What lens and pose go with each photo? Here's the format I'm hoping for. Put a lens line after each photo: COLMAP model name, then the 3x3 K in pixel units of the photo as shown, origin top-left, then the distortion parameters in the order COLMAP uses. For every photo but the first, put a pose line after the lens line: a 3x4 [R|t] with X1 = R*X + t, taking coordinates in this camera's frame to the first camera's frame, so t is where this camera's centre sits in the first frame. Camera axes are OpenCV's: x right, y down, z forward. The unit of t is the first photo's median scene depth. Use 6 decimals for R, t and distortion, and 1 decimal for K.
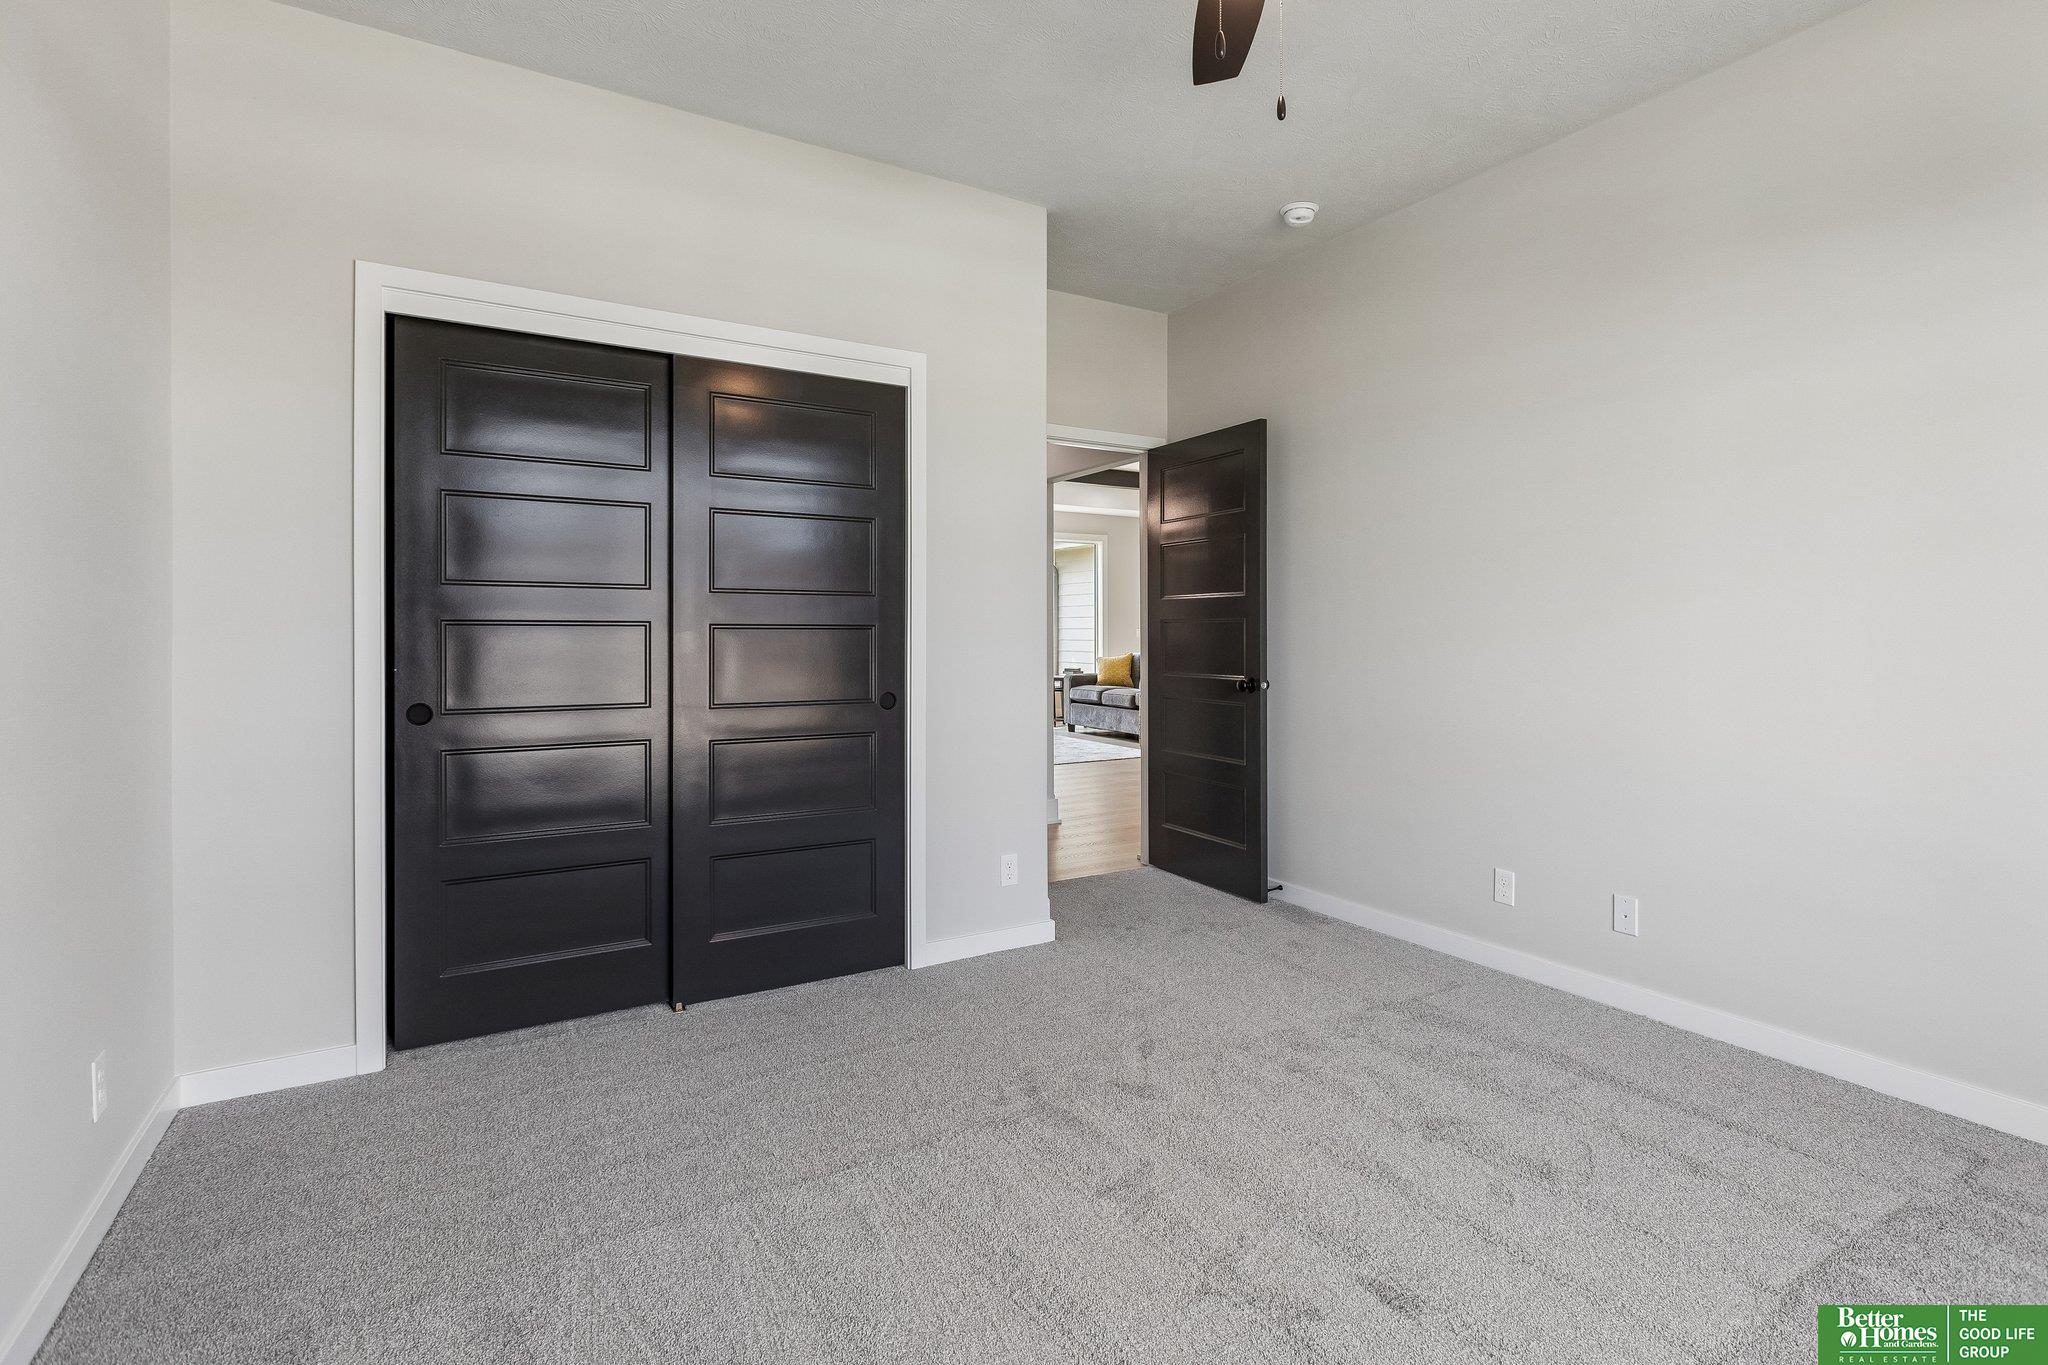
lens RADIAL K [[973.6, 0, 1023.2], [0, 973.6, 668.8], [0, 0, 1]] dist [-0.009186, 0.000152]
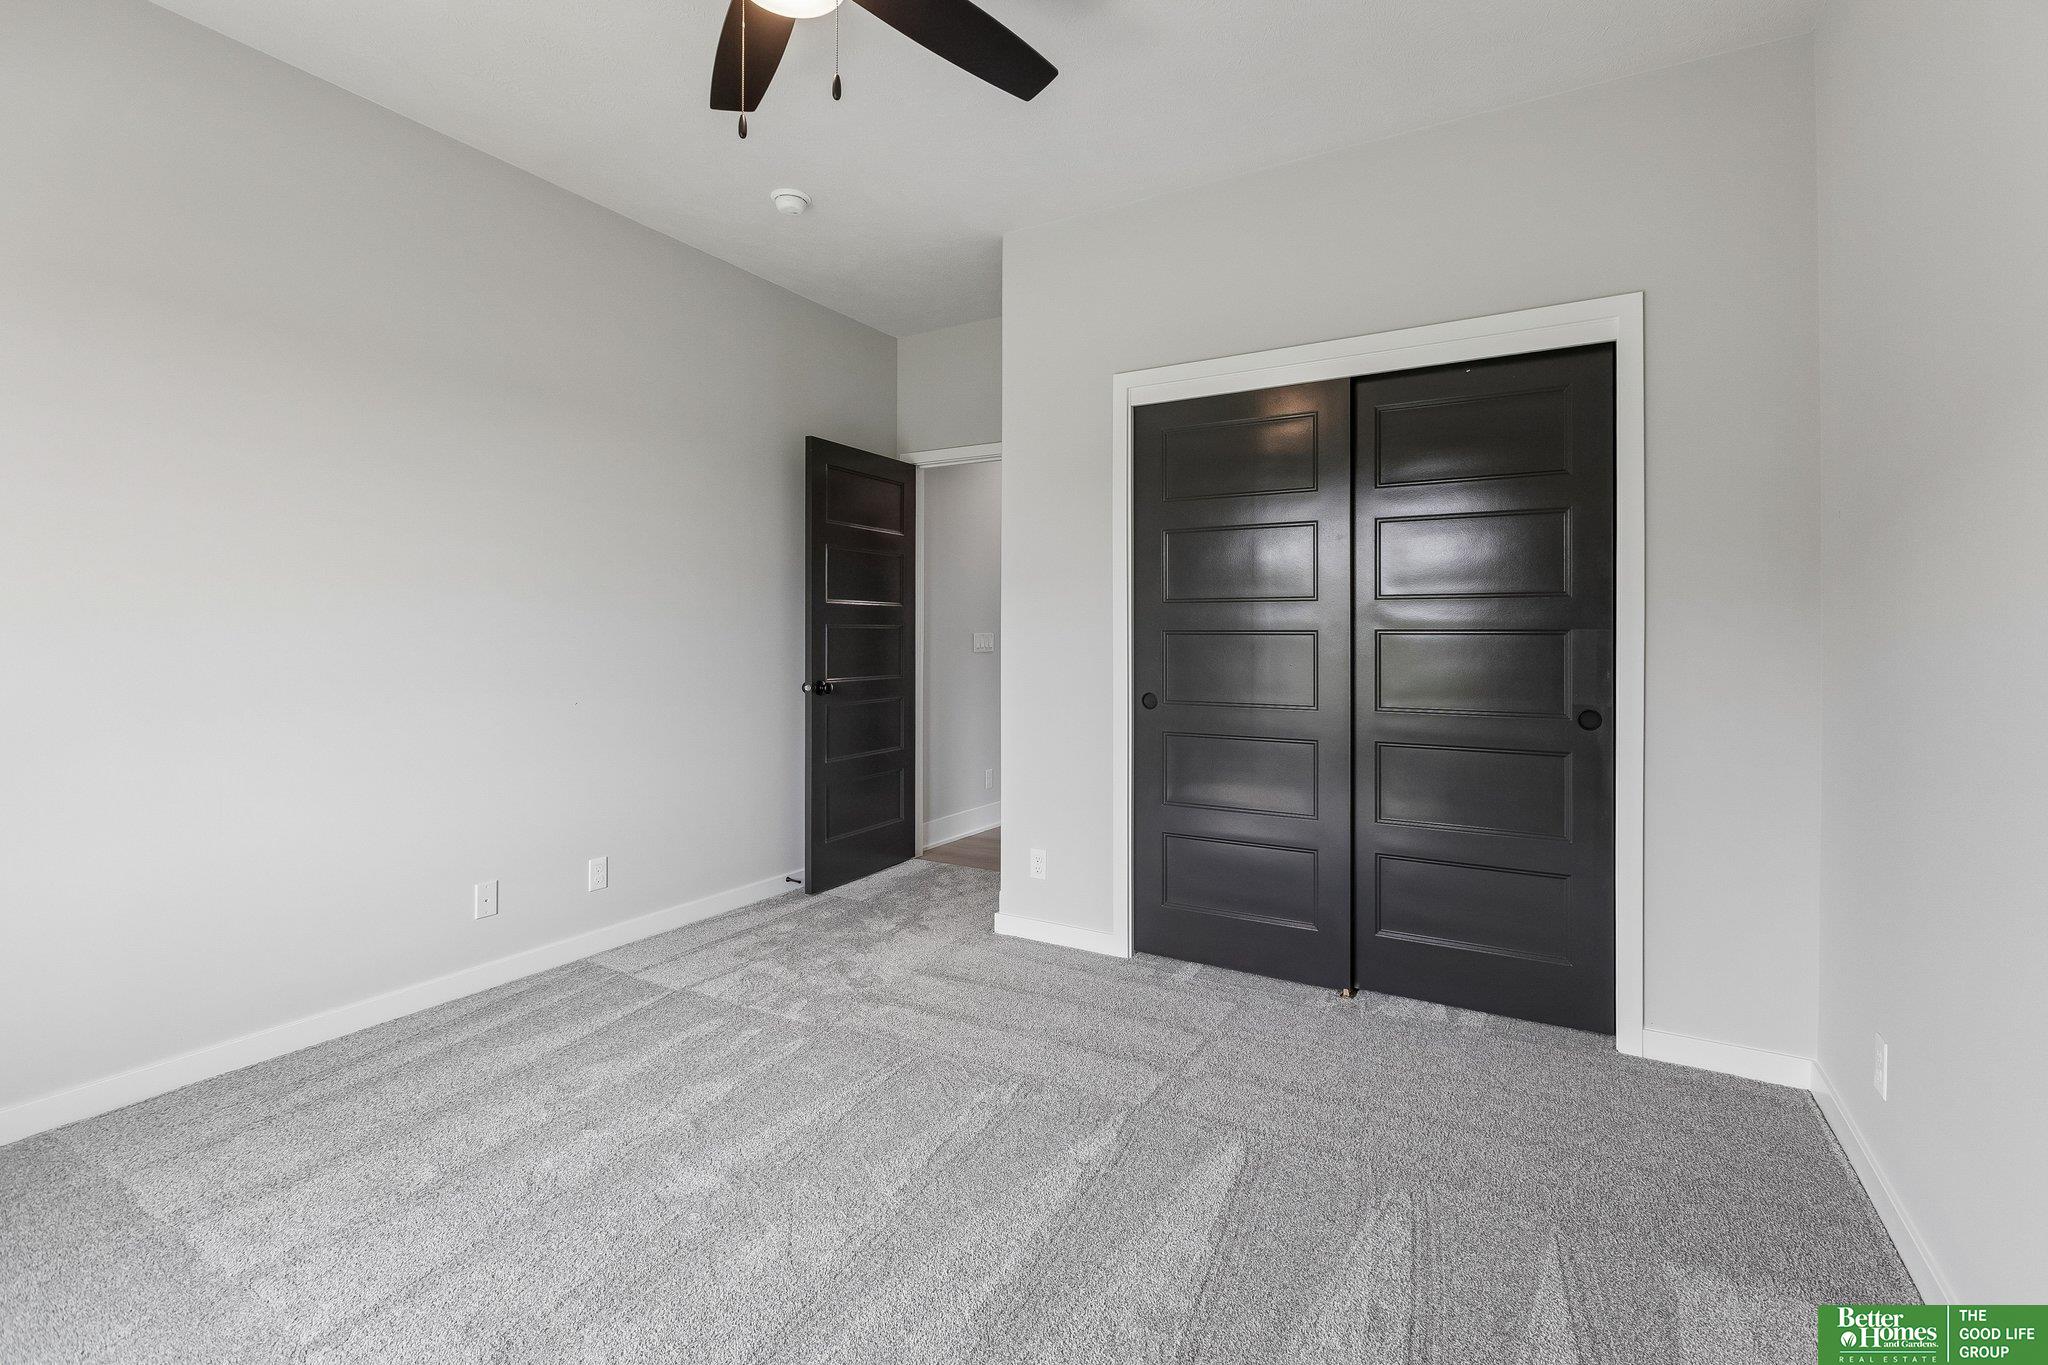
lens RADIAL K [[921.7, 0, 1017.8], [0, 921.7, 662.9], [0, 0, 1]] dist [-0.006187, -0.001420]
pose [[0.485468, 0.018192, -0.874065, 0.339525], [-0.029855, 0.999545, 0.004221, -0.005664], [0.873744, 0.024046, 0.485791, 0.198843]]
